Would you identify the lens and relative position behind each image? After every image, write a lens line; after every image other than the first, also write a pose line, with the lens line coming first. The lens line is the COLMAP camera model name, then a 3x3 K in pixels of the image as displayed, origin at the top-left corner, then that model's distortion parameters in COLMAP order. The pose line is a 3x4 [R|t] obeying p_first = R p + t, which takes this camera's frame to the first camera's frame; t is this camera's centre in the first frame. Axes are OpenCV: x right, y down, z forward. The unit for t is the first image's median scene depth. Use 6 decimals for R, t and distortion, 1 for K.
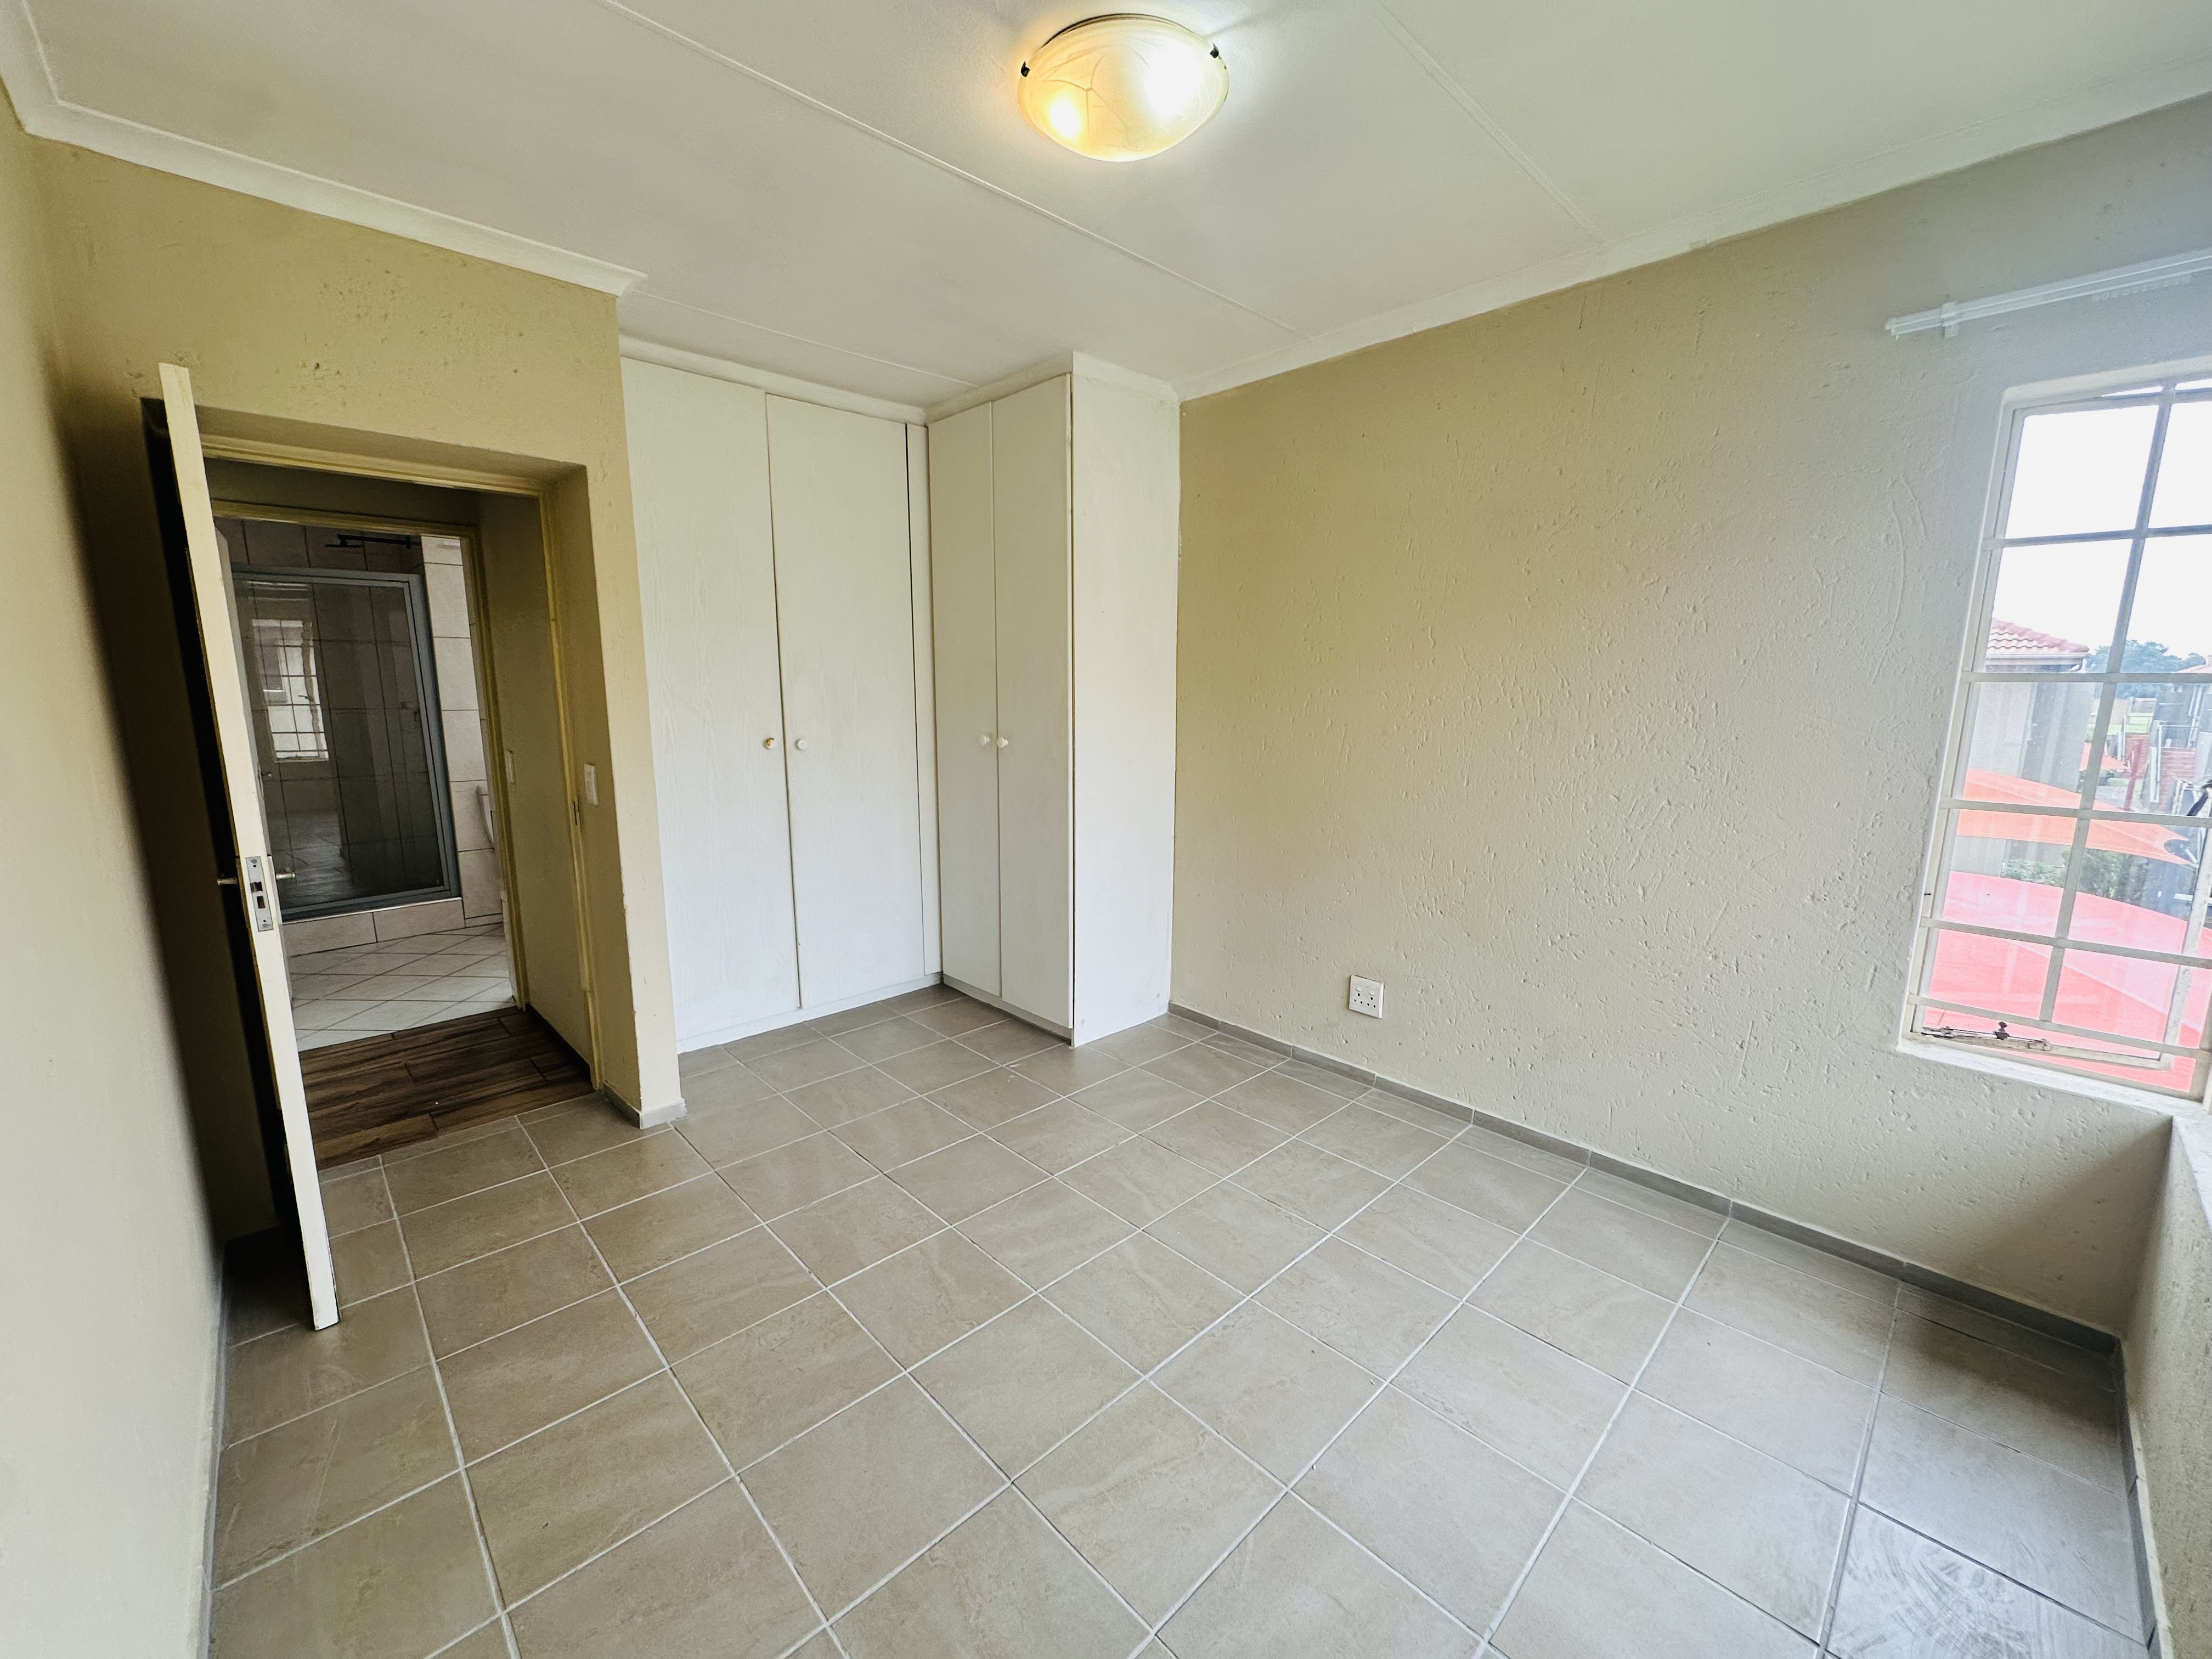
lens RADIAL K [[881.2, 0, 1104.6], [0, 881.2, 835.1], [0, 0, 1]] dist [-0.004961, 0.001234]
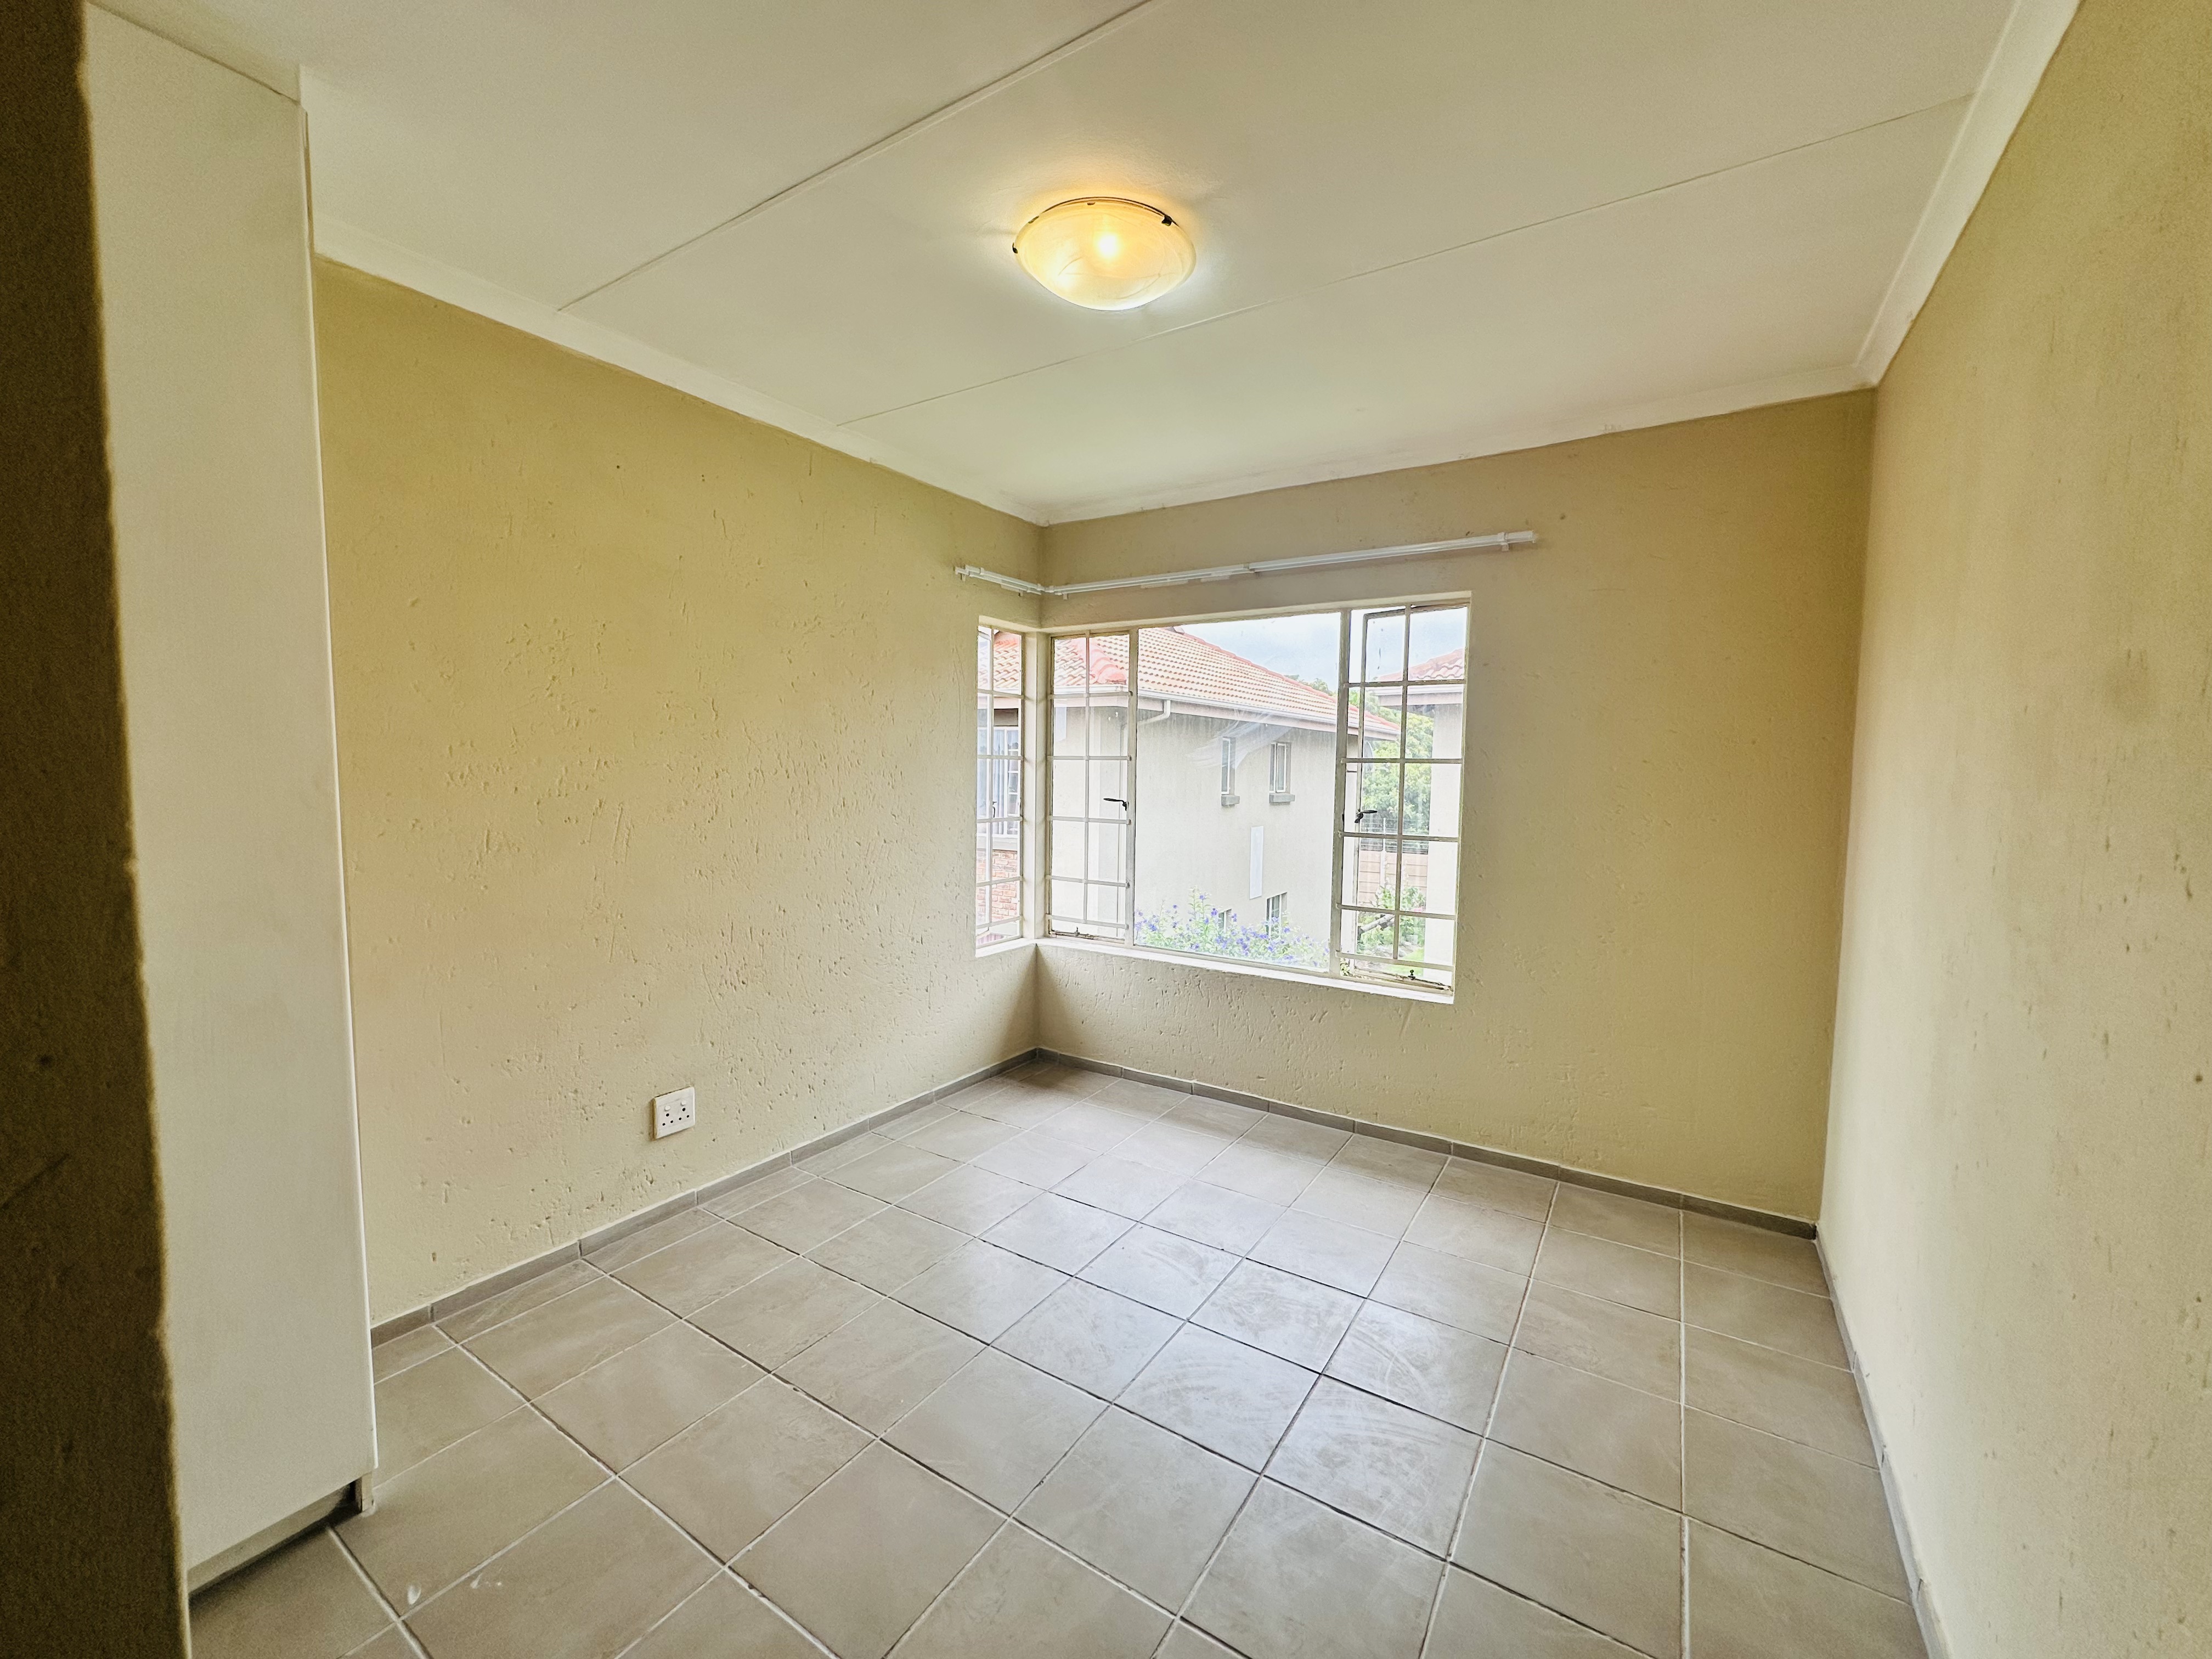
lens RADIAL K [[881.2, 0, 1103.7], [0, 881.2, 838.5], [0, 0, 1]] dist [-0.004961, 0.001234]
pose [[-0.231138, -0.088089, 0.968925, -0.693529], [0.149794, 0.980796, 0.124902, -0.141784], [-0.961320, 0.174009, -0.213504, 0.822590]]
